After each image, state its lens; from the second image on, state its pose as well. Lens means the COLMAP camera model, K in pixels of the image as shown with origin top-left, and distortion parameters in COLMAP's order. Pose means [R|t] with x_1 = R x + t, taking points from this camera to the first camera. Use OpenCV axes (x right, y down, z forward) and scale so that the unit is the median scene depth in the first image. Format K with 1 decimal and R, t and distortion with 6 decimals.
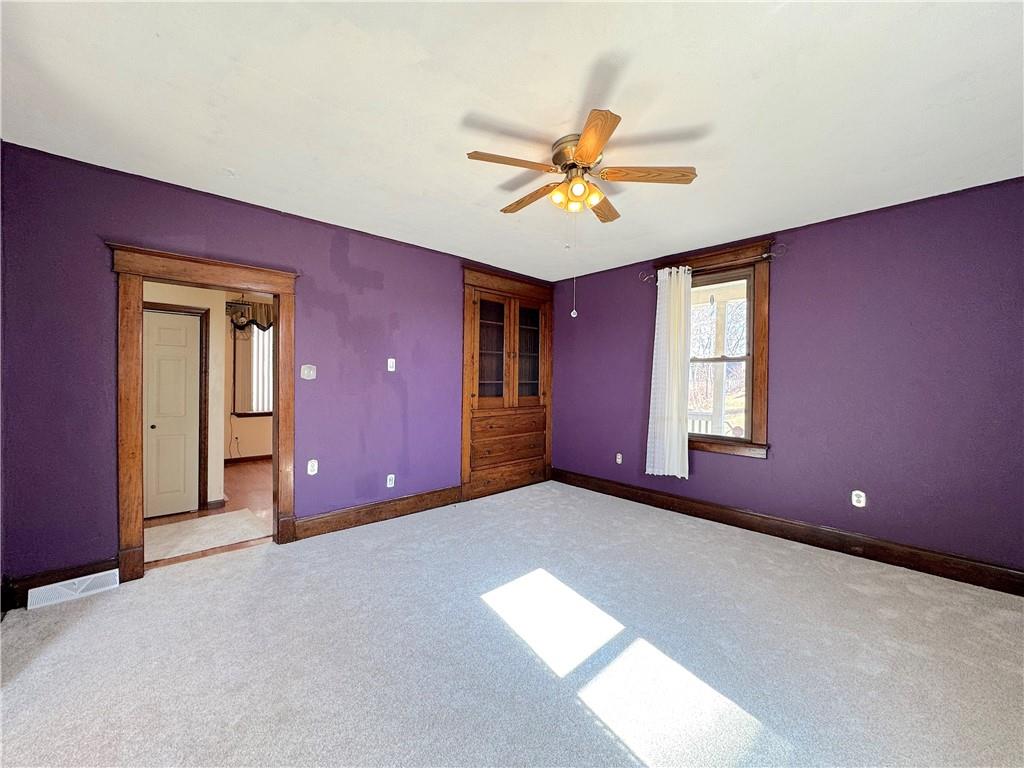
lens RADIAL K [[407.3, 0, 506.5], [0, 407.3, 387.0], [0, 0, 1]] dist [-0.005611, 0.000119]
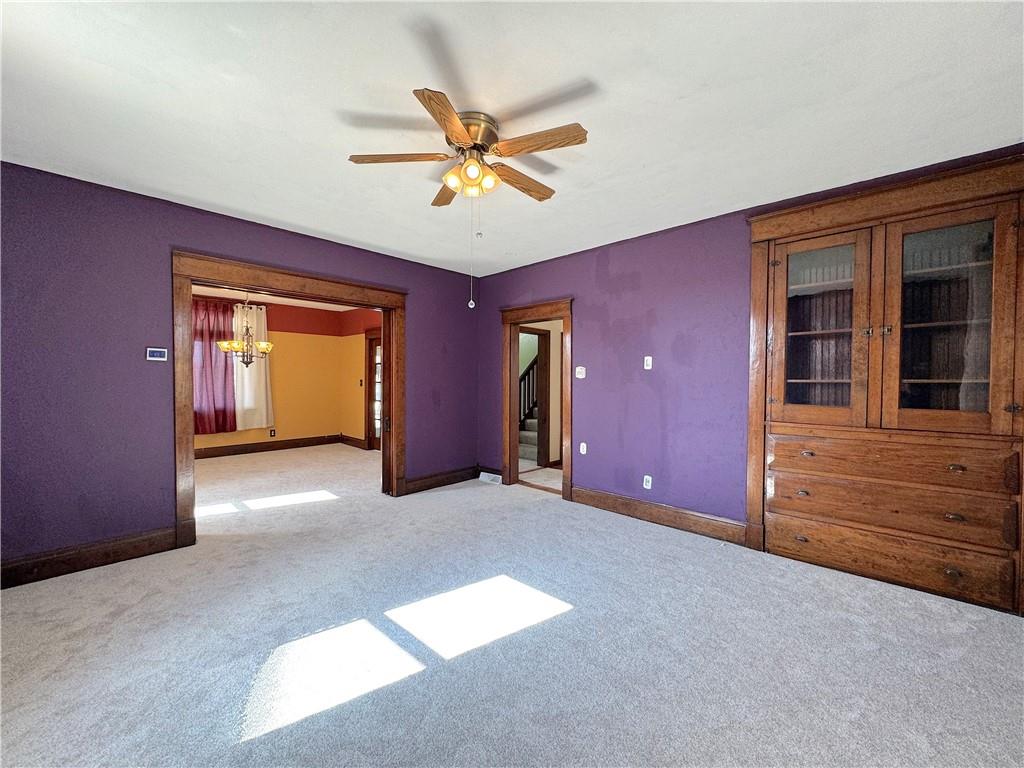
lens RADIAL K [[407.3, 0, 513.5], [0, 407.3, 384.1], [0, 0, 1]] dist [-0.005611, 0.000119]
pose [[0.064680, 0.004401, -0.997896, 0.668916], [-0.020554, 0.999784, 0.003077, 0.000220], [0.997694, 0.020312, 0.064757, 0.619547]]
